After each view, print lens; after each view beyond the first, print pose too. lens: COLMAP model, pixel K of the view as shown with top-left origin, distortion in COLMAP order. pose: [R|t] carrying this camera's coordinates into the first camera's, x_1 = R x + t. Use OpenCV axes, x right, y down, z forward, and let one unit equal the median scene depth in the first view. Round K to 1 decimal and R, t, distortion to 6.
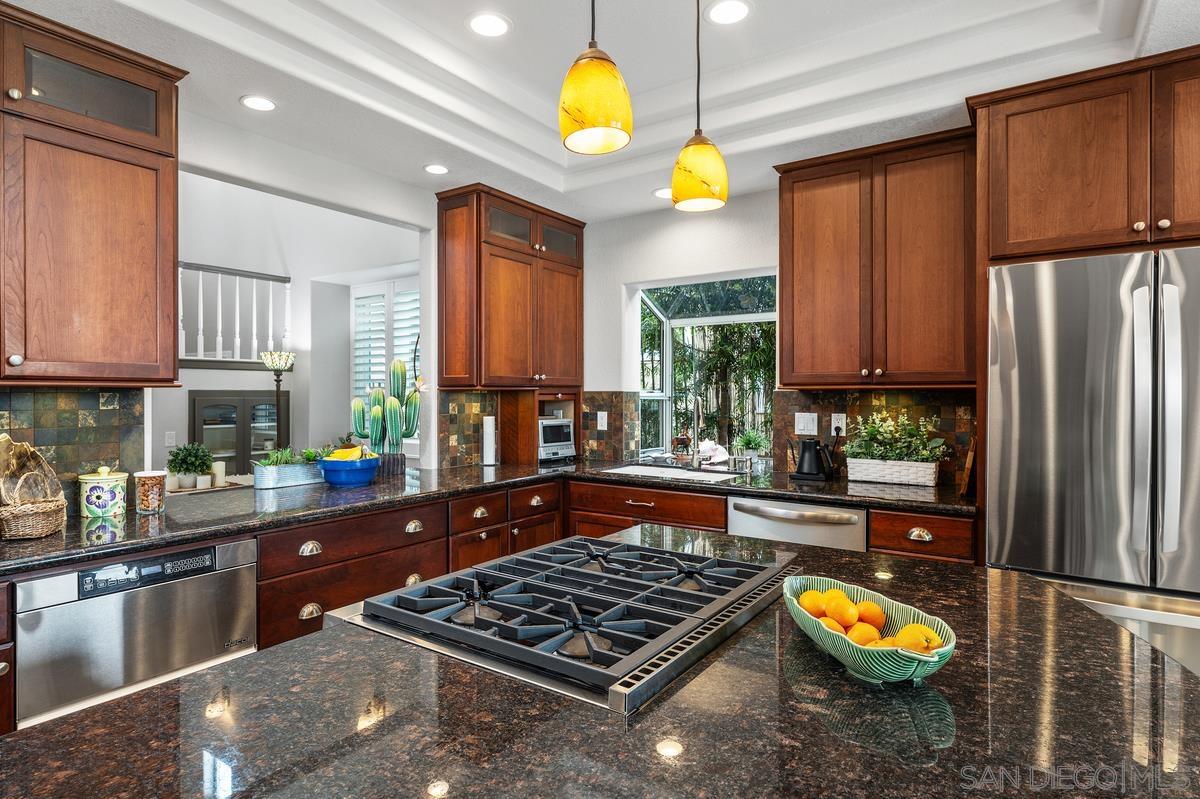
lens RADIAL K [[641.4, 0, 600.0], [0, 641.4, 399.5], [0, 0, 1]] dist [0.002542, -0.000296]
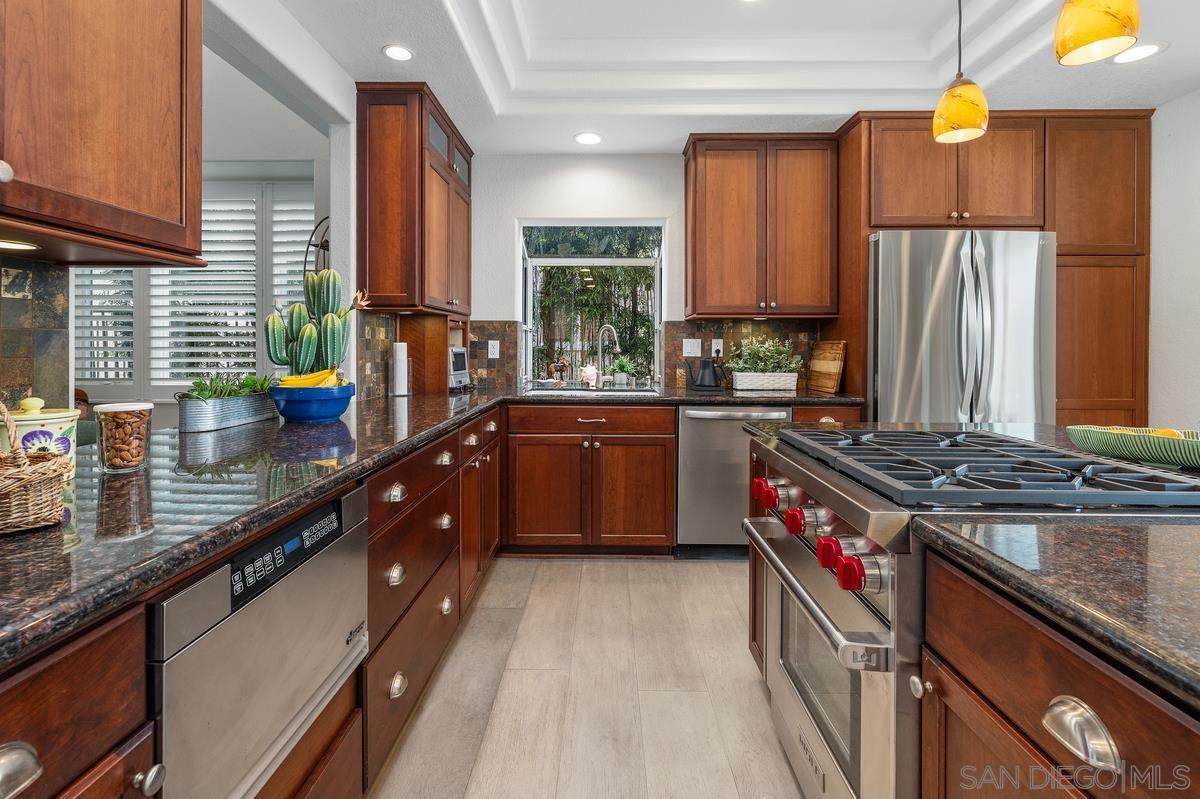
lens RADIAL K [[547.9, 0, 600.7], [0, 547.9, 350.2], [0, 0, 1]] dist [0.000013, 0.000062]
pose [[0.834344, -0.001543, 0.551242, -0.456090], [0.001247, 0.999999, 0.000911, 0.046157], [-0.551243, -0.000073, 0.834345, 0.238503]]
